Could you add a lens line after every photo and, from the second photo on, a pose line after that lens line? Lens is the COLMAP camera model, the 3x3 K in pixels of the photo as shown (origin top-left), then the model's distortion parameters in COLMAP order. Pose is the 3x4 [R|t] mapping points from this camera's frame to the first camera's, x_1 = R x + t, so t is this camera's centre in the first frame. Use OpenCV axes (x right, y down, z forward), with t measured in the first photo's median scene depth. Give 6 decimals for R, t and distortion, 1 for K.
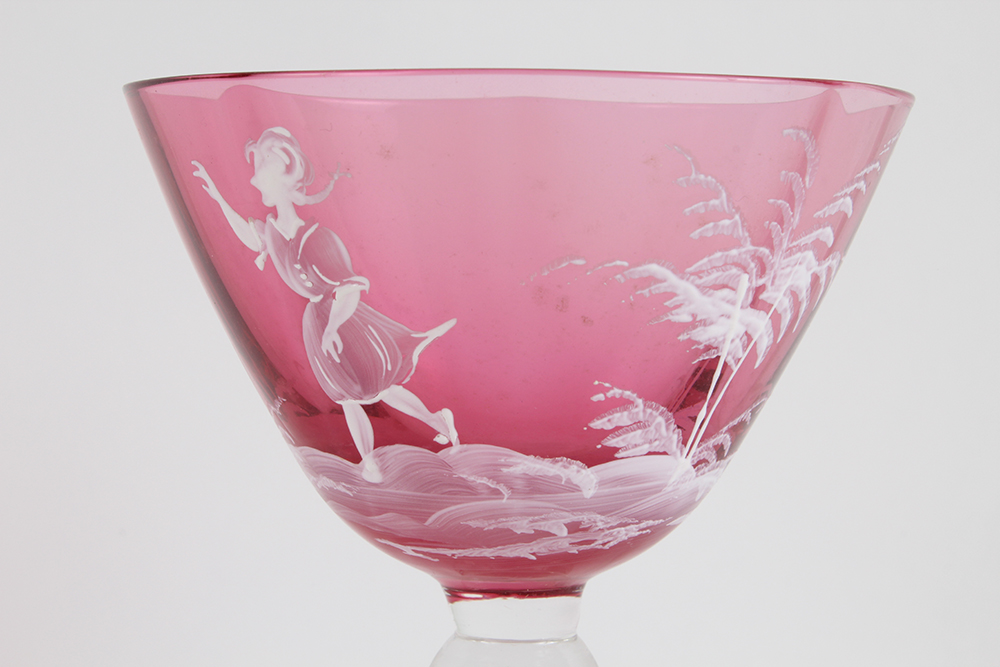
lens RADIAL K [[2459.2, 0, 500.0], [0, 2459.2, 333.5], [0, 0, 1]] dist [0.041513, 0.077820]
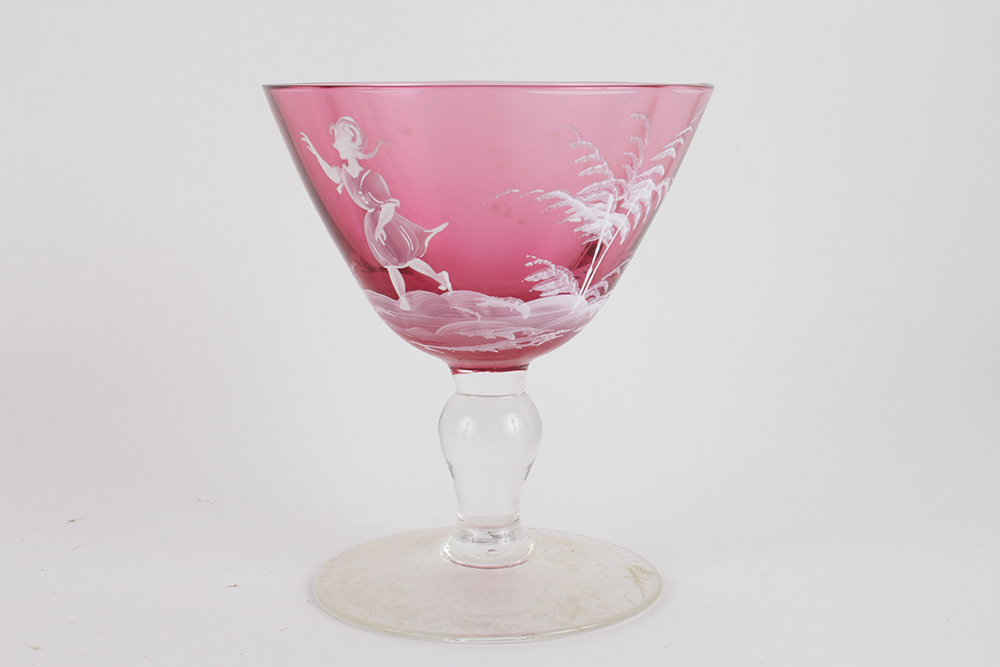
lens RADIAL K [[1653.4, 0, 500.0], [0, 1653.4, 333.5], [0, 0, 1]] dist [0.006626, -0.003773]
pose [[0.999691, -0.006621, -0.023949, 0.046544], [0.009142, 0.994247, 0.106722, -0.051768], [0.023104, -0.106908, 0.994000, -0.199483]]
